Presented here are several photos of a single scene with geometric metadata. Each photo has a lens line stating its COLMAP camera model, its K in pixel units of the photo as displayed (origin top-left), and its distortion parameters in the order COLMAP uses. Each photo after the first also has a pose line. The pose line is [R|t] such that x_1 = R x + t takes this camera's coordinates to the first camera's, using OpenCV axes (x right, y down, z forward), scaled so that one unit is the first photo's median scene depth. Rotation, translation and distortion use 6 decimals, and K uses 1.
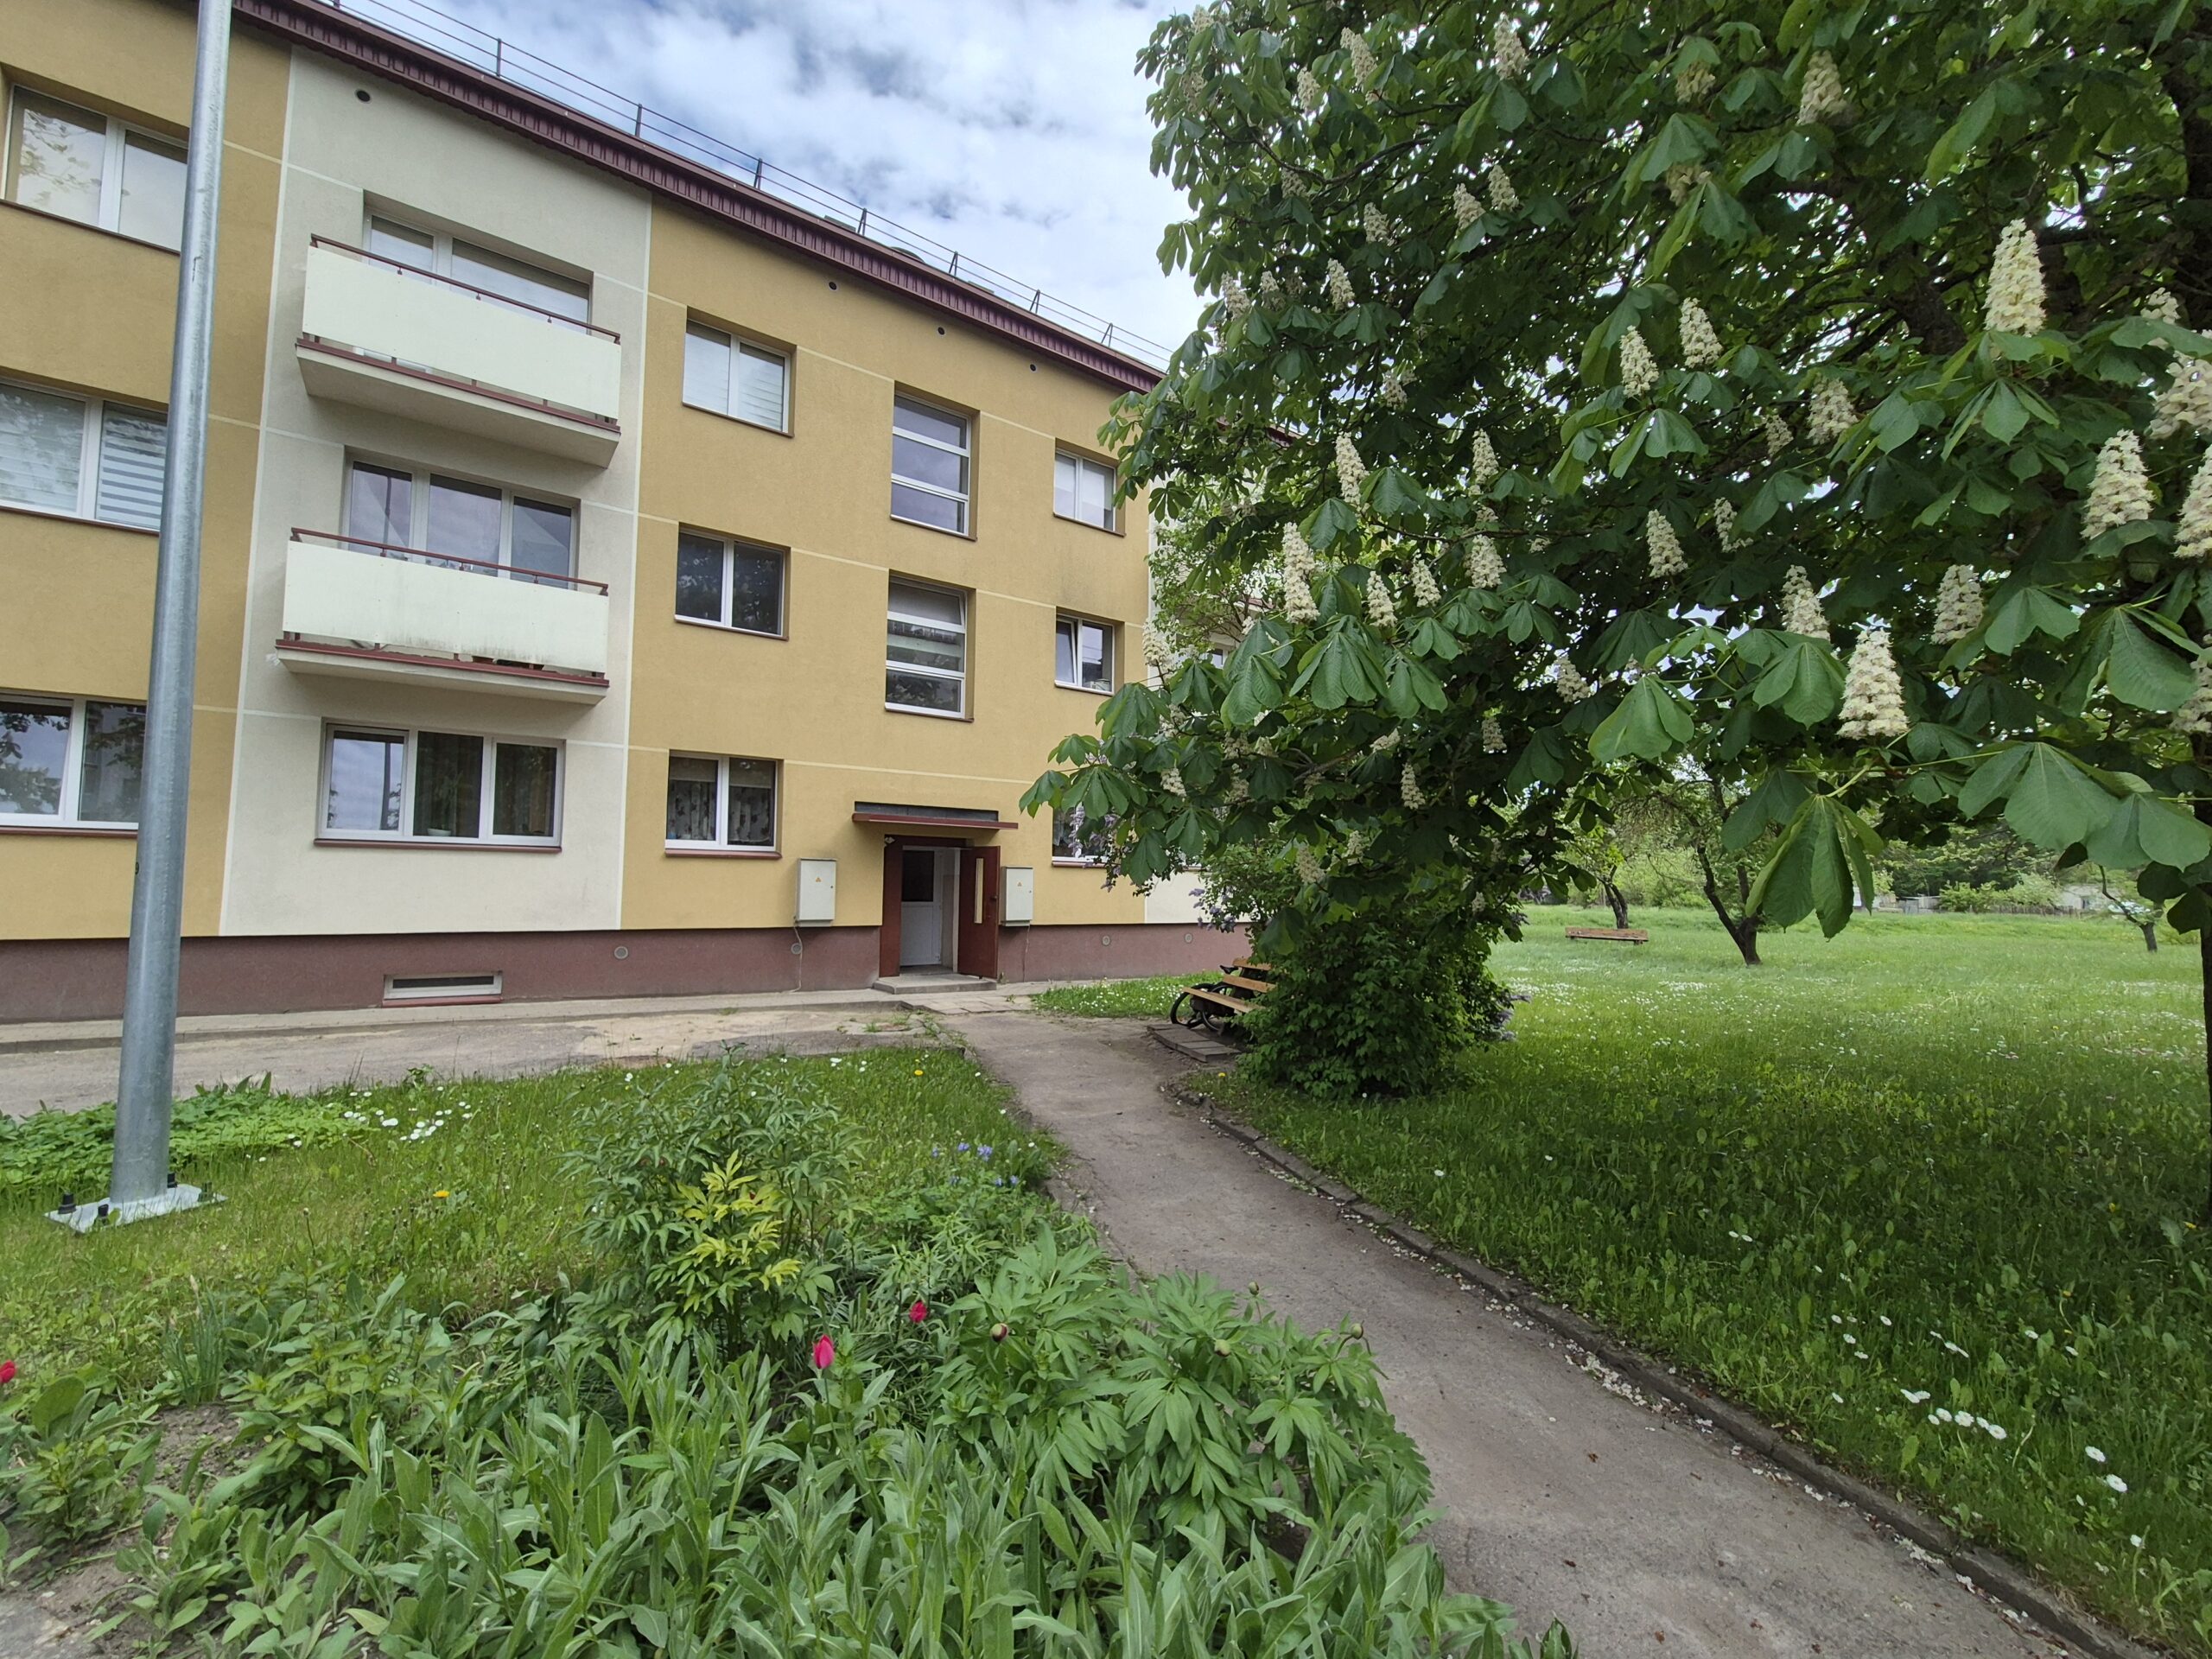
lens RADIAL K [[910.3, 0, 1105.3], [0, 910.3, 840.0], [0, 0, 1]] dist [-0.002165, 0.000432]
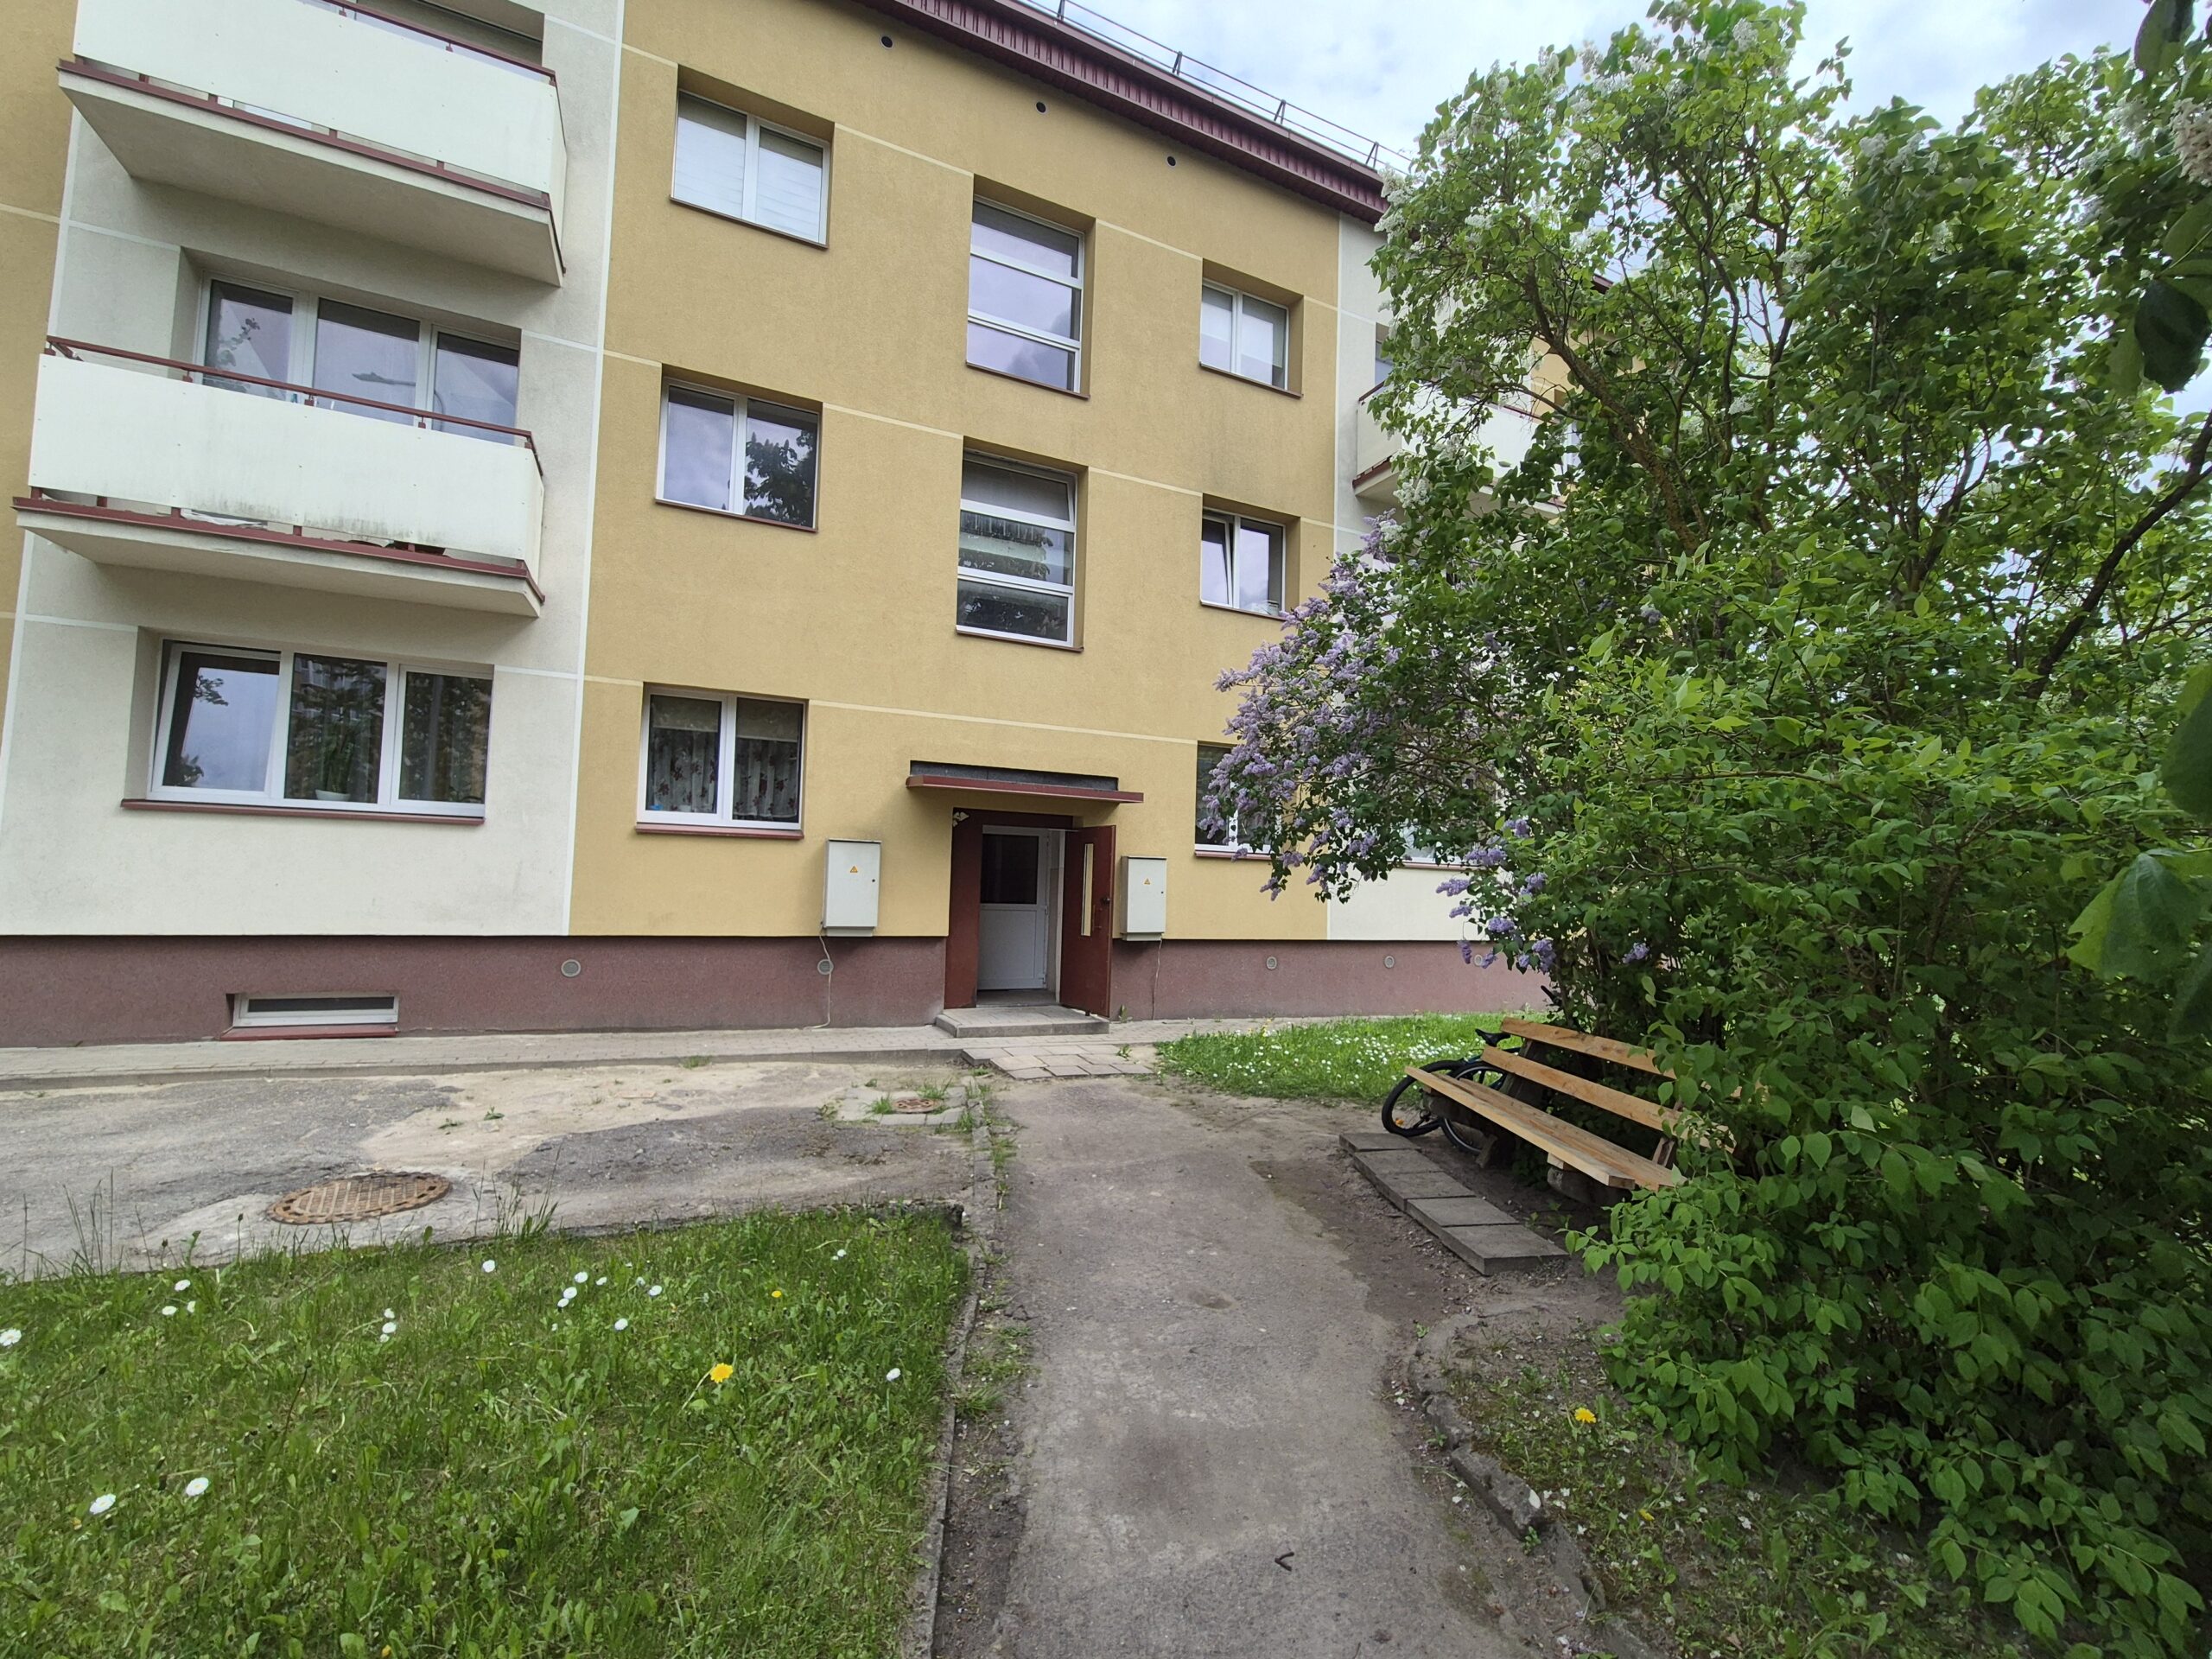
lens RADIAL K [[910.3, 0, 1105.3], [0, 910.3, 840.0], [0, 0, 1]] dist [-0.002165, 0.000432]
pose [[0.982517, 0.004953, -0.186108, 0.006211], [-0.005783, 0.999976, -0.003912, 0.021861], [0.186084, 0.004920, 0.982522, 0.338049]]
